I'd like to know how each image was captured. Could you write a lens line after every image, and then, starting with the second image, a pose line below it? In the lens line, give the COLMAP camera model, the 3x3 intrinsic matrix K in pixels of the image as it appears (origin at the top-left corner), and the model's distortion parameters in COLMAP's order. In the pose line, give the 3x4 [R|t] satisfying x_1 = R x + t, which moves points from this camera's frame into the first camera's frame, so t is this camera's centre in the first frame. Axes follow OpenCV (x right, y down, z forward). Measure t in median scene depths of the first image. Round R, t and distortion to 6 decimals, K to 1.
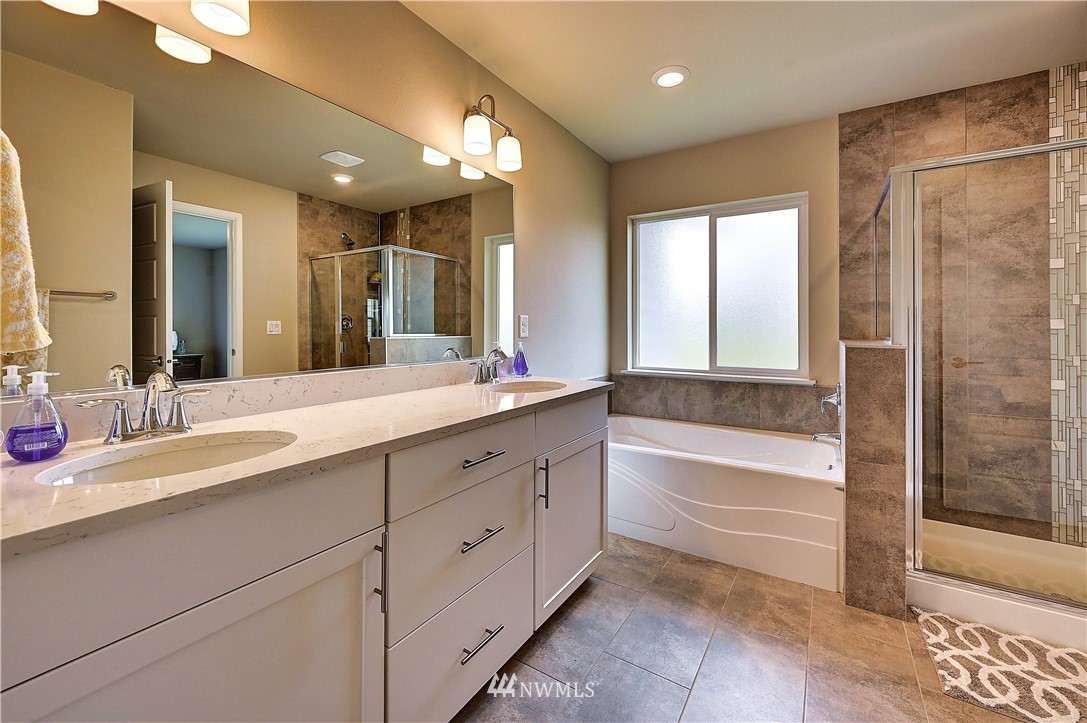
lens RADIAL K [[432.2, 0, 553.4], [0, 432.2, 329.3], [0, 0, 1]] dist [-0.001843, 0.000876]
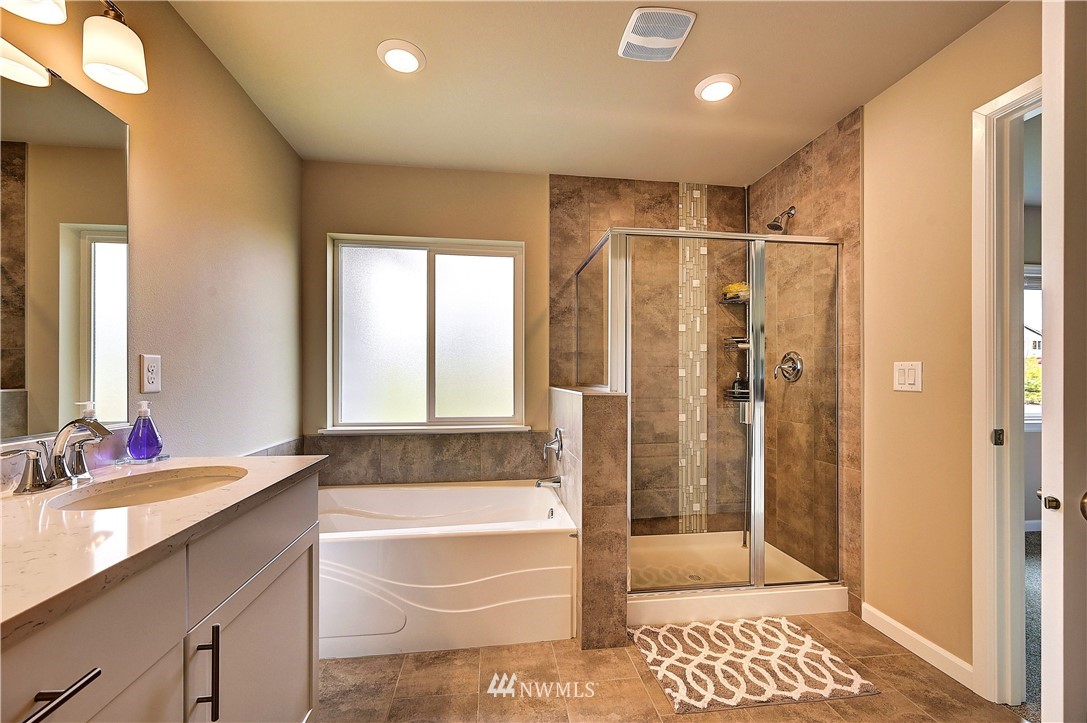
lens RADIAL K [[432.2, 0, 542.4], [0, 432.2, 375.0], [0, 0, 1]] dist [-0.001843, 0.000876]
pose [[0.781091, -0.000429, 0.624417, -0.020182], [0.001480, 0.999998, -0.001164, -0.003779], [-0.624415, 0.001833, 0.781090, 0.213875]]
